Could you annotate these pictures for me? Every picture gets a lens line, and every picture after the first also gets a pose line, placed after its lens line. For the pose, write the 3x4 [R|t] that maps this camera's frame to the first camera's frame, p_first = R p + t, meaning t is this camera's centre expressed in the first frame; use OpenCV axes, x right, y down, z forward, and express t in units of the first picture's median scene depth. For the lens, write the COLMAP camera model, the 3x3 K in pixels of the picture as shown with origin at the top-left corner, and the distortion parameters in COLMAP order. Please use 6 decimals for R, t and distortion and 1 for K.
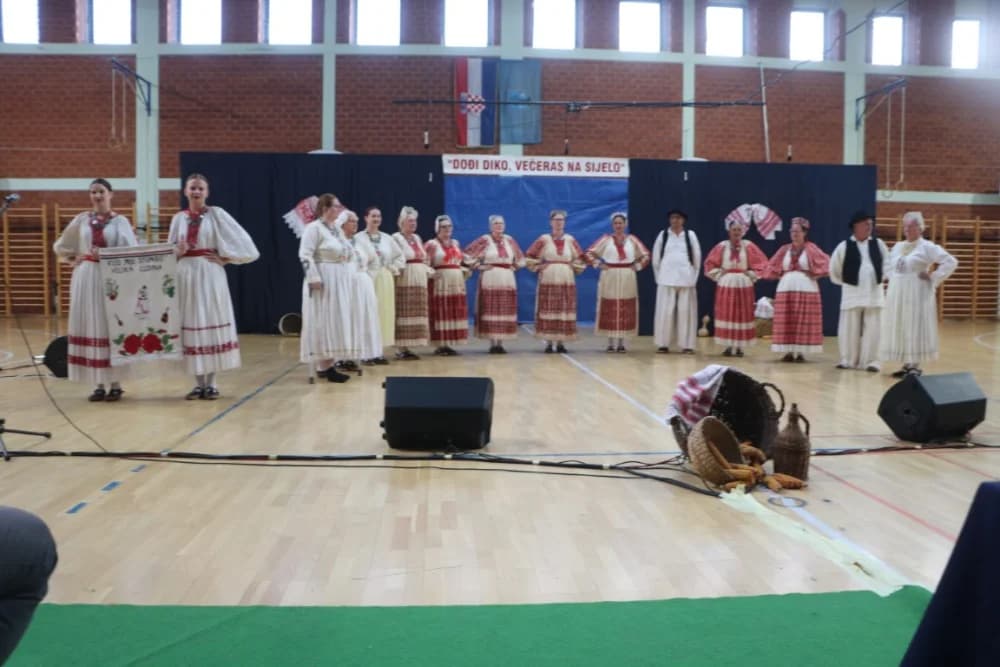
lens RADIAL K [[851.8, 0, 500.0], [0, 851.8, 333.5], [0, 0, 1]] dist [-0.195188, 0.191361]
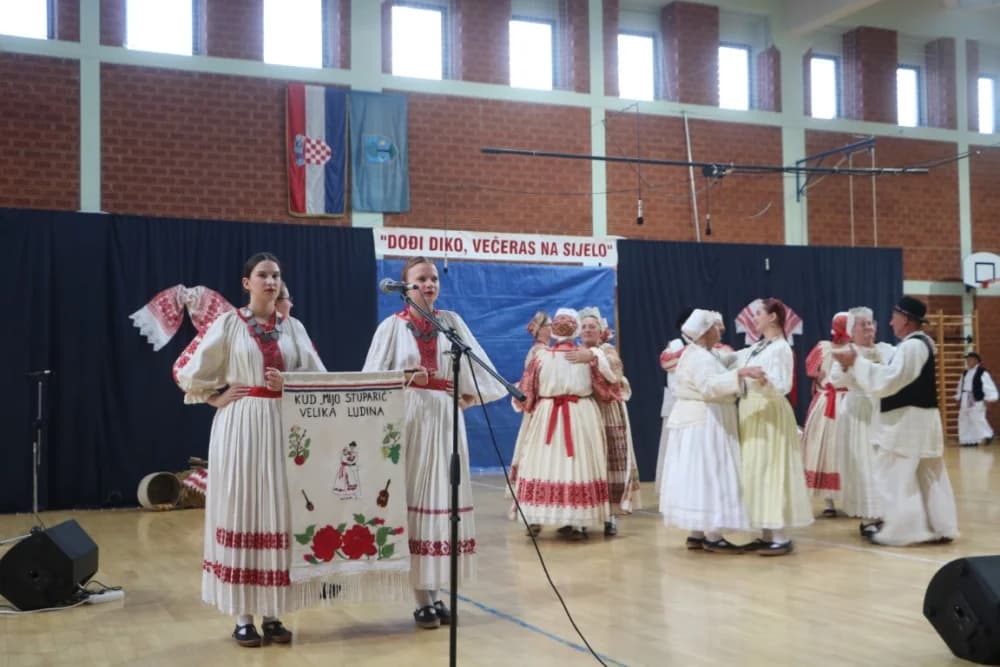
lens RADIAL K [[1193.9, 0, 500.0], [0, 1193.9, 333.5], [0, 0, 1]] dist [-0.092449, 0.520521]
pose [[0.939739, -0.005525, 0.341847, -0.221444], [0.045861, 0.992870, -0.110024, -0.012982], [-0.338802, 0.119071, 0.933293, 0.061628]]
